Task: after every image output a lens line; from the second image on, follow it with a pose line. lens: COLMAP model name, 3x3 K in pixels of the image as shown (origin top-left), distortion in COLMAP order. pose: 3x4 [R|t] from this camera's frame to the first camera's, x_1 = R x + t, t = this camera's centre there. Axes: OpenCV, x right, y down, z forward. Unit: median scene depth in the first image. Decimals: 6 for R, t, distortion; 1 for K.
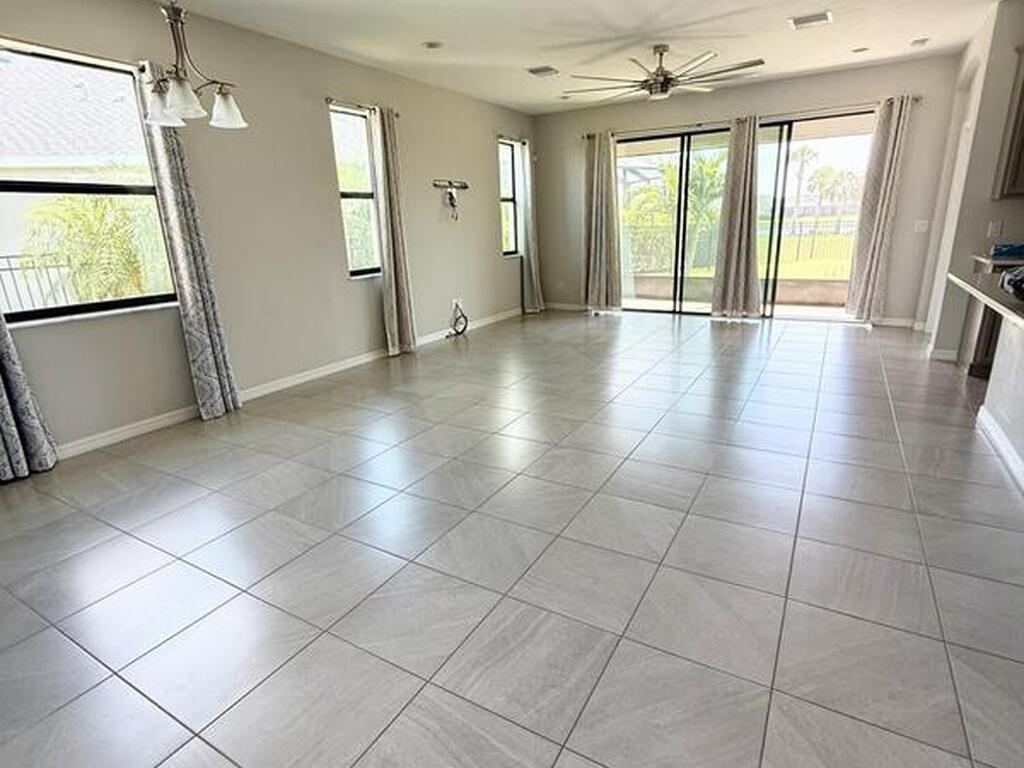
lens RADIAL K [[545.3, 0, 512.0], [0, 545.3, 384.0], [0, 0, 1]] dist [-0.002940, -0.000445]
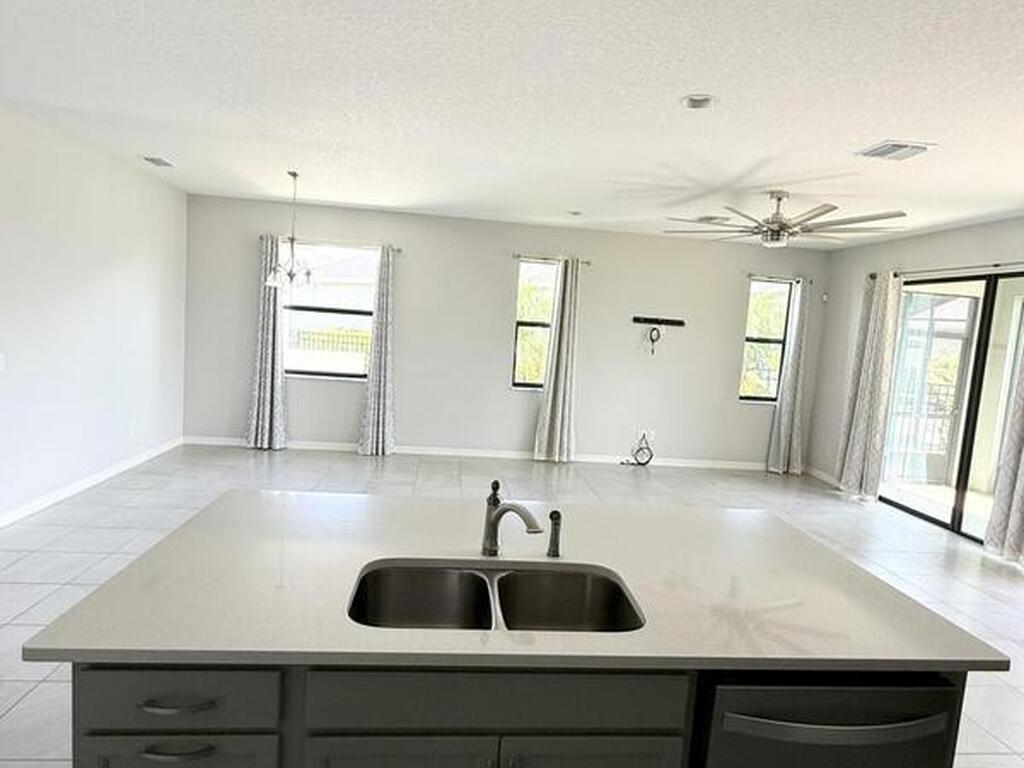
lens RADIAL K [[589.5, 0, 512.0], [0, 589.5, 384.0], [0, 0, 1]] dist [0.000366, 0.000323]
pose [[0.586708, 0.160093, -0.793816, 0.642012], [-0.316223, 0.947728, -0.042586, -0.121785], [0.745504, 0.276009, 0.606665, 0.154869]]
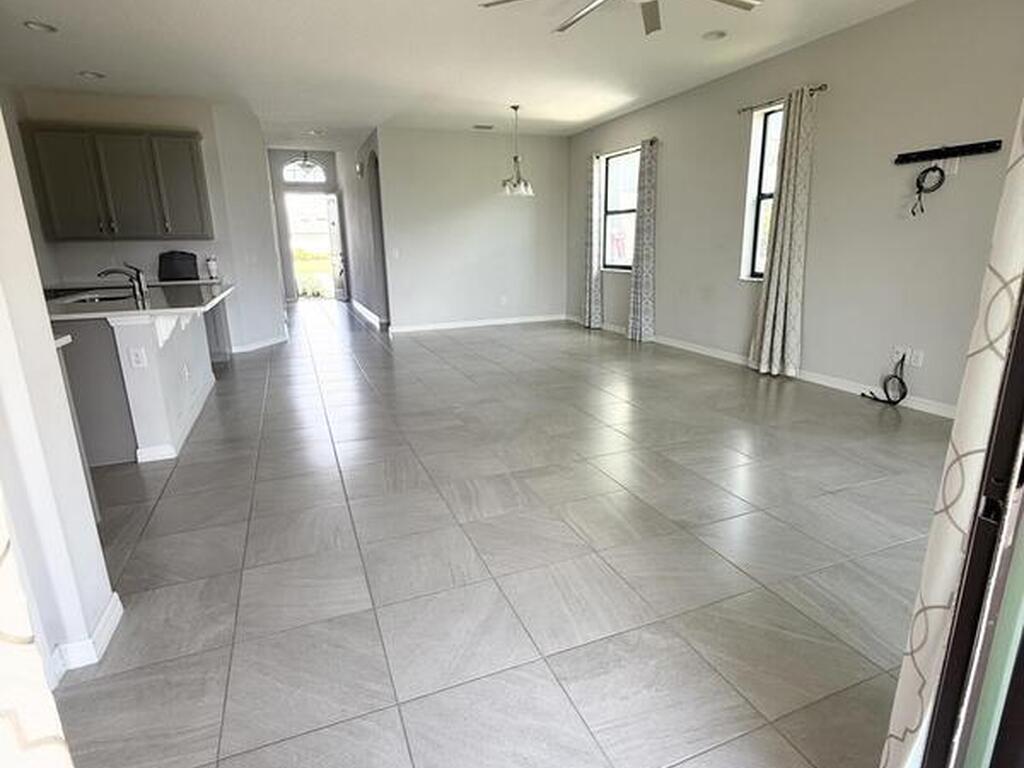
lens RADIAL K [[545.3, 0, 512.0], [0, 545.3, 384.0], [0, 0, 1]] dist [-0.002940, -0.000445]
pose [[-0.605104, 0.244400, -0.757706, 0.667253], [-0.187831, 0.881026, 0.434180, -0.322346], [0.773672, 0.405045, -0.487207, 1.048782]]
